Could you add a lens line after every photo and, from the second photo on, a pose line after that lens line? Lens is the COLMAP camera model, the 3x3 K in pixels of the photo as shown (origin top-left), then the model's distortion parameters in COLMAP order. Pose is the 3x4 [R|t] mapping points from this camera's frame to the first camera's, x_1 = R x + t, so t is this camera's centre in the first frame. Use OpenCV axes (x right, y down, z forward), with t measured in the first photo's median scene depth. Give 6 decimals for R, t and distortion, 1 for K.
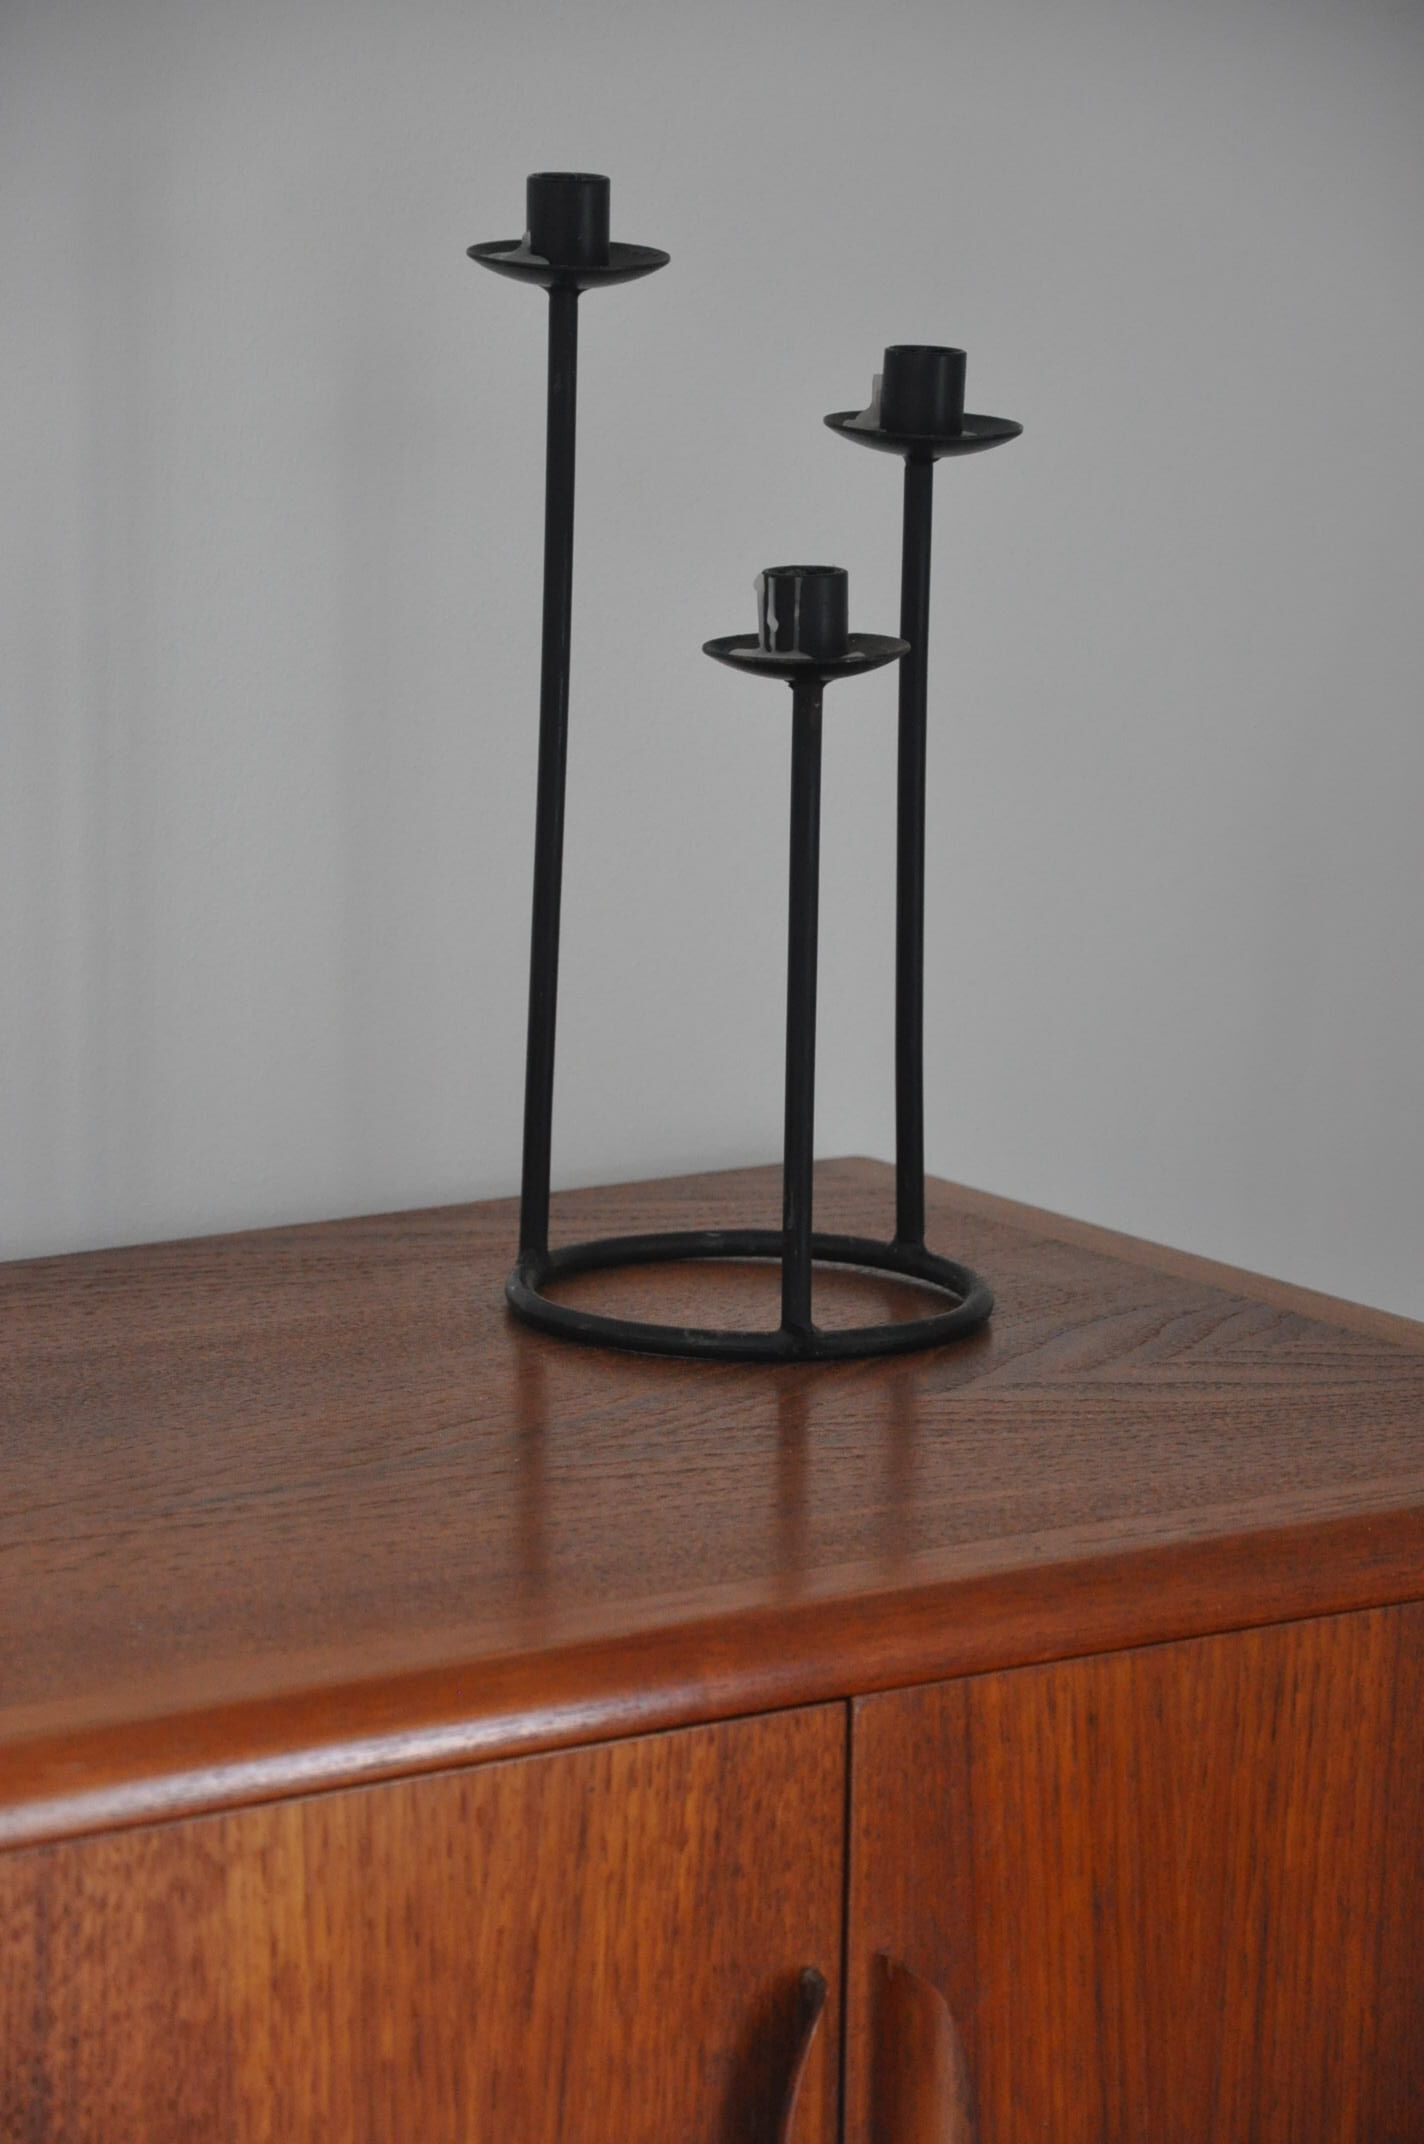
lens RADIAL K [[9102.9, 0, 714.0], [0, 9102.9, 1088.1], [0, 0, 1]] dist [1.595184, 0.000000]
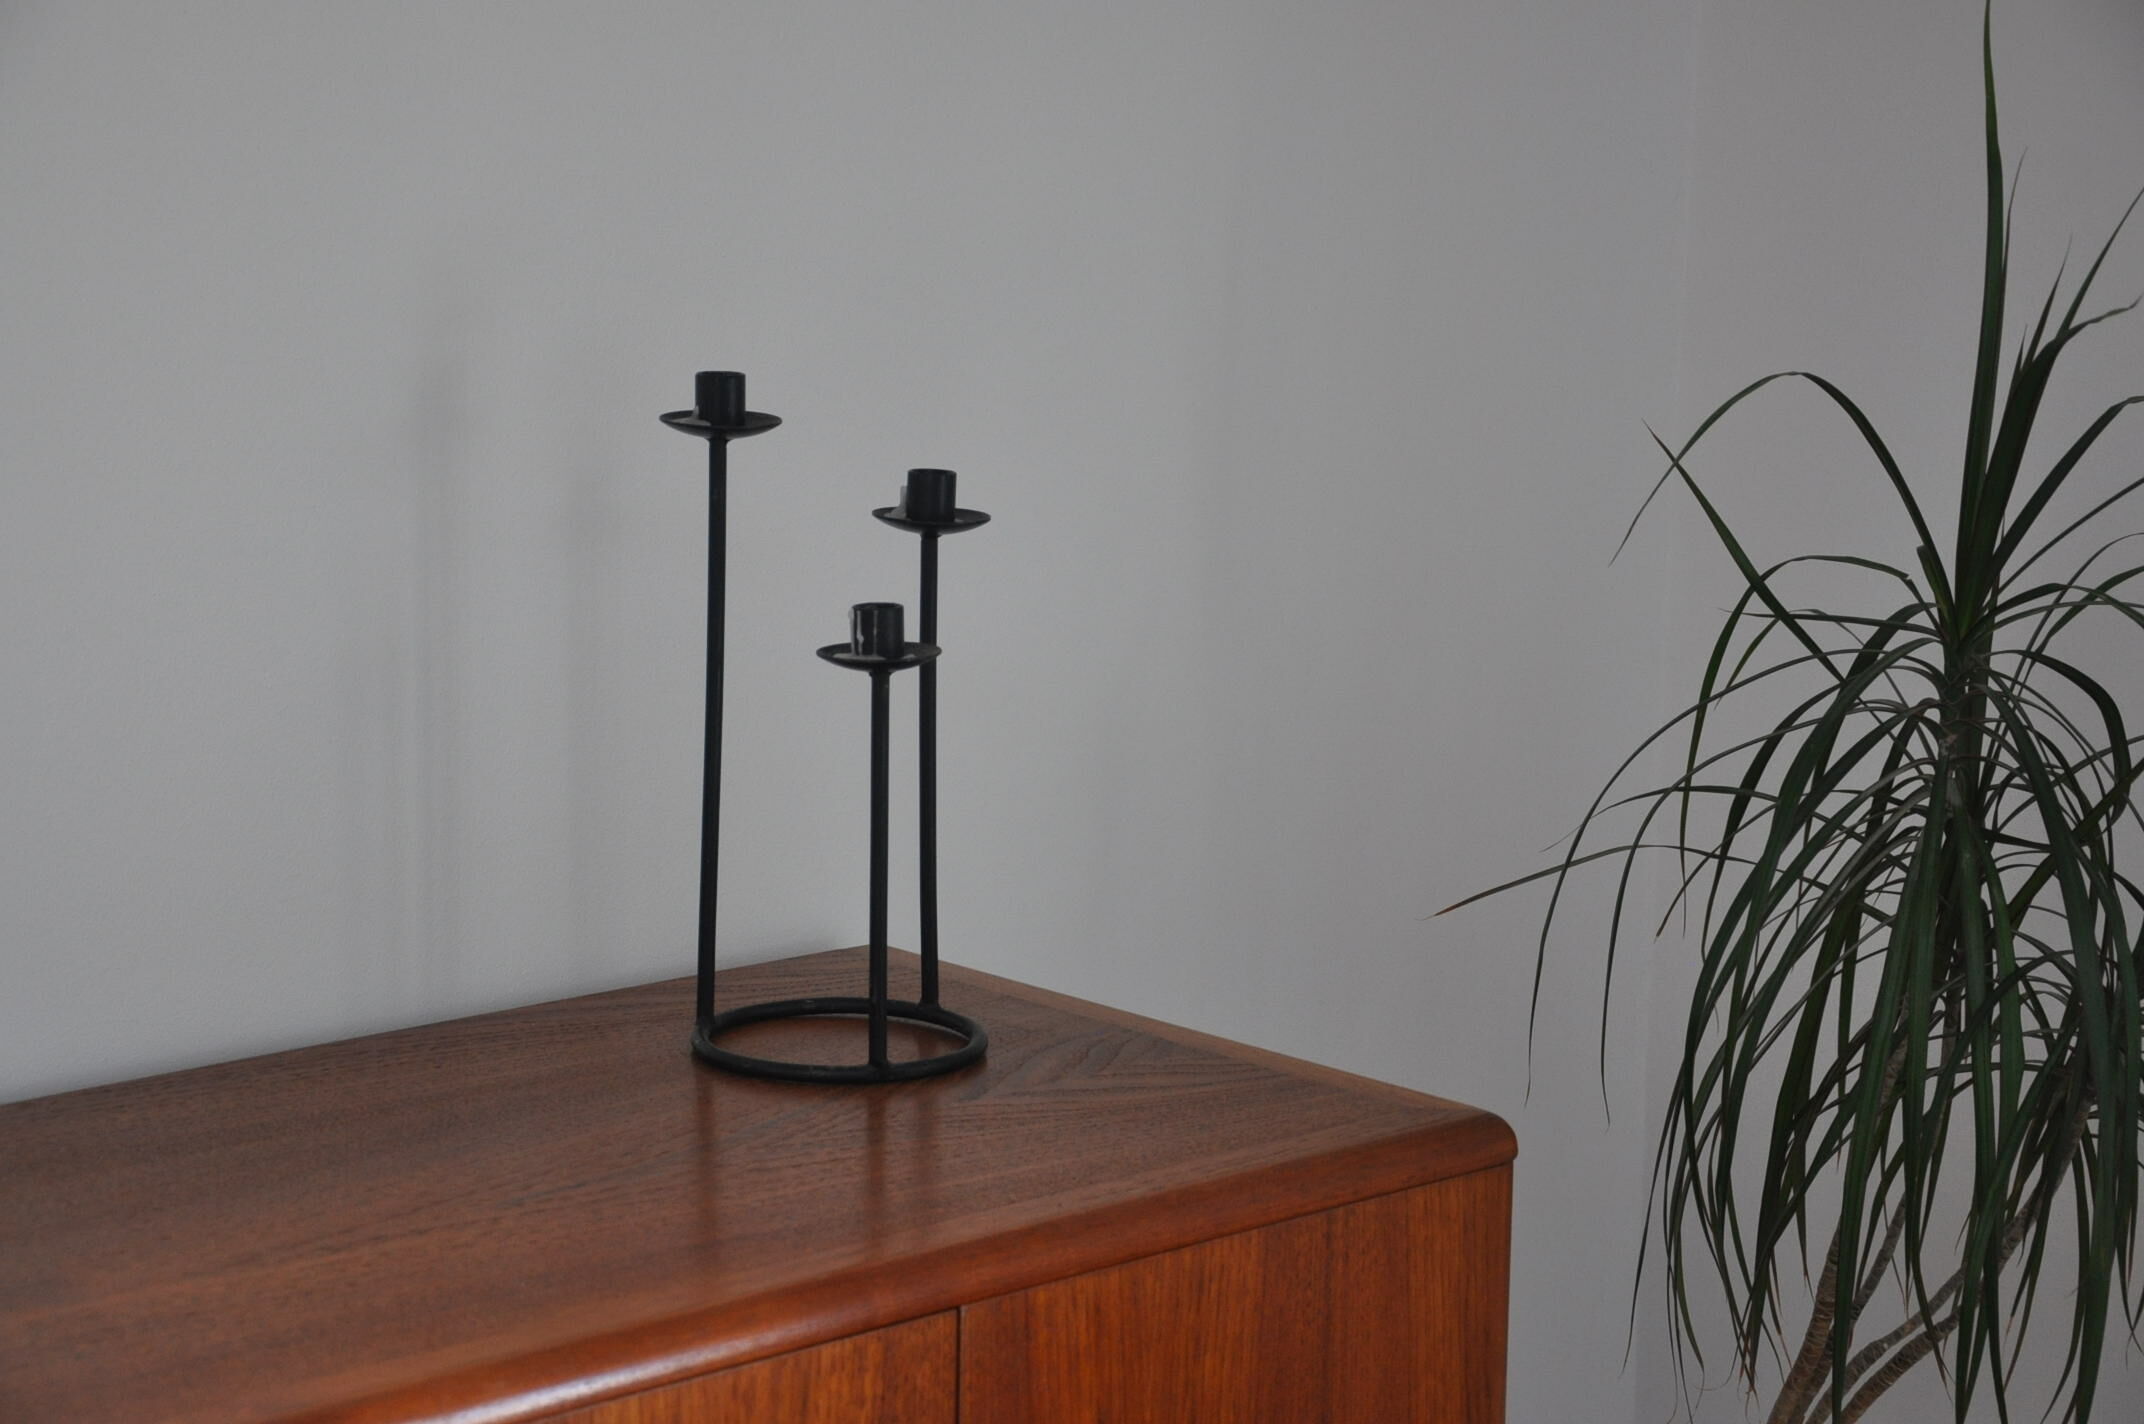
lens RADIAL K [[4583.0, 0, 1054.4], [0, 4583.0, 701.3], [0, 0, 1]] dist [0.331644, 0.000000]
pose [[0.990642, -0.022985, 0.134540, -0.070456], [0.025237, 0.999568, -0.015055, -0.025998], [-0.134136, 0.018310, 0.990794, 0.174593]]
